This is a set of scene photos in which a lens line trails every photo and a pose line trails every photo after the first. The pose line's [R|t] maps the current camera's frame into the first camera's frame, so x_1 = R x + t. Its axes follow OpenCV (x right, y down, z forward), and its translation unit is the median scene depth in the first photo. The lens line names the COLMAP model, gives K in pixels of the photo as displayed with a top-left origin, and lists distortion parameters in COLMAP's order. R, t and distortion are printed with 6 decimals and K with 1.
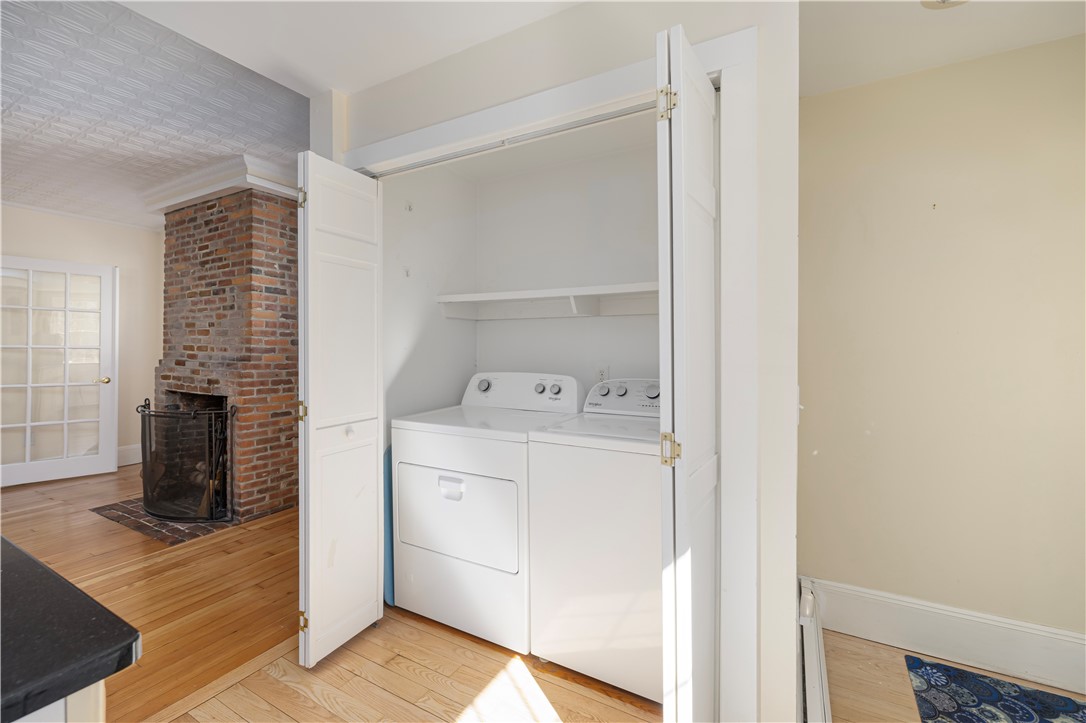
lens RADIAL K [[465.5, 0, 530.8], [0, 465.5, 351.8], [0, 0, 1]] dist [0.002426, 0.000476]
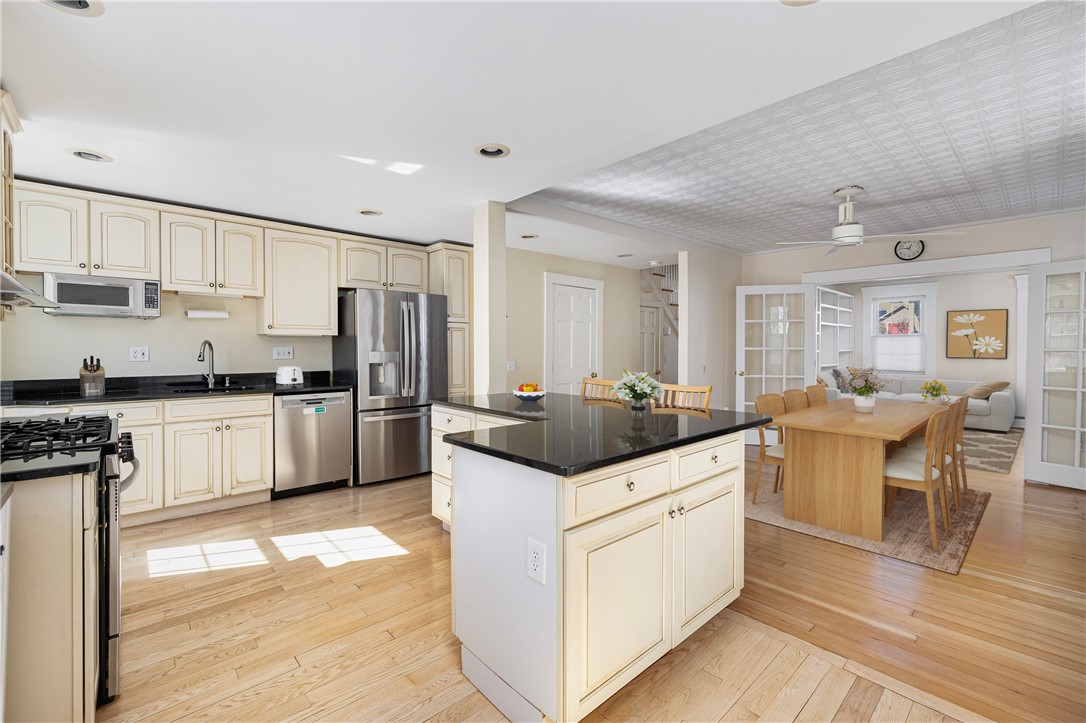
lens RADIAL K [[465.5, 0, 535.5], [0, 465.5, 350.6], [0, 0, 1]] dist [0.002426, 0.000476]
pose [[-0.310838, -0.005048, -0.950449, 0.253998], [-0.005560, 0.999978, -0.003492, -0.000574], [0.950447, 0.004199, -0.310860, 0.259360]]
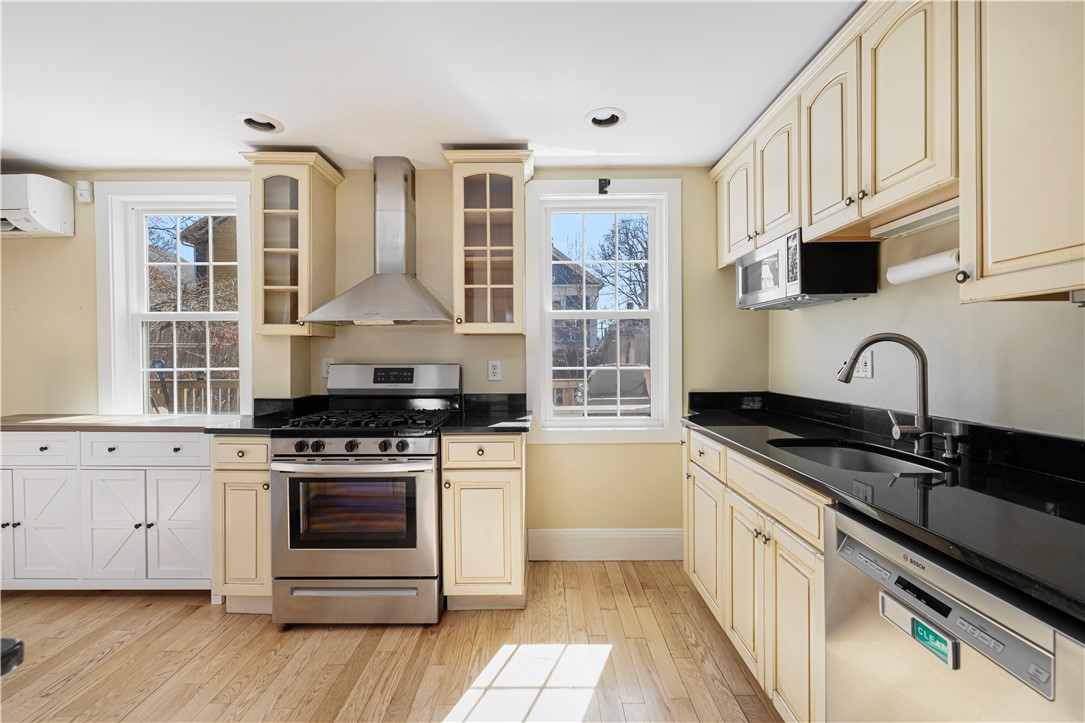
lens RADIAL K [[465.1, 0, 540.7], [0, 465.1, 361.9], [0, 0, 1]] dist [0.002426, 0.000476]
pose [[-0.499064, -0.015811, 0.866421, -0.804269], [0.004843, 0.999767, 0.021034, -0.008307], [-0.866551, 0.014694, -0.498872, -0.312796]]
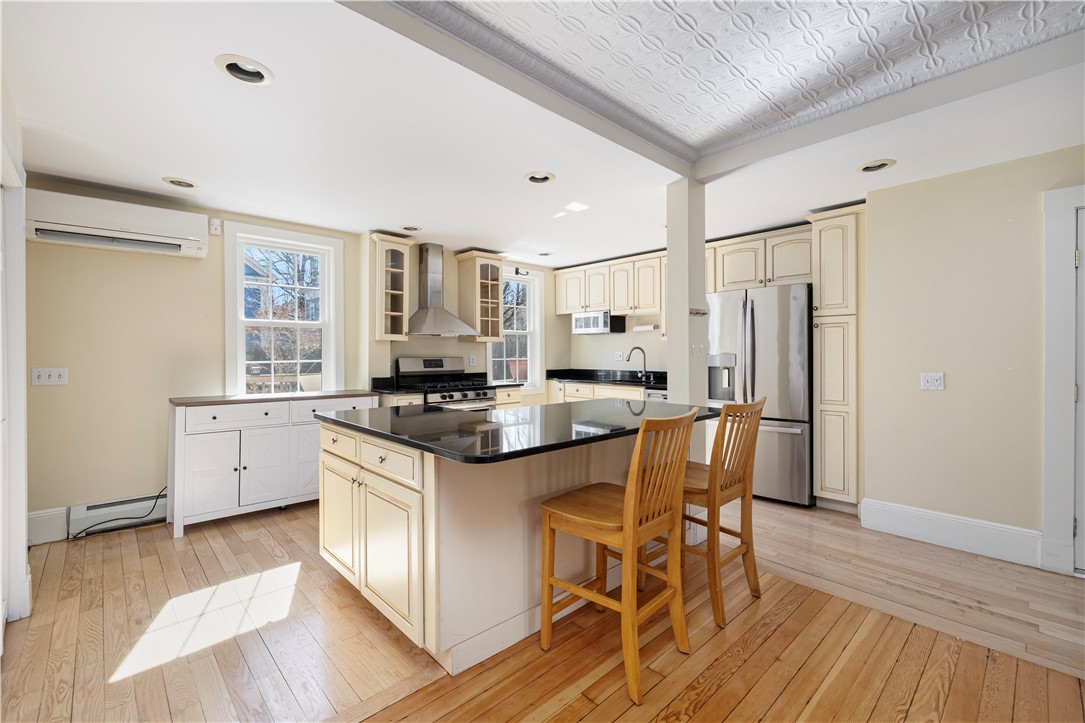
lens RADIAL K [[465.1, 0, 541.8], [0, 465.1, 358.4], [0, 0, 1]] dist [0.002426, 0.000476]
pose [[-0.958250, -0.007426, 0.285834, -0.717448], [-0.003087, 0.999873, 0.015626, -0.008993], [-0.285914, 0.014091, -0.958152, 0.790313]]
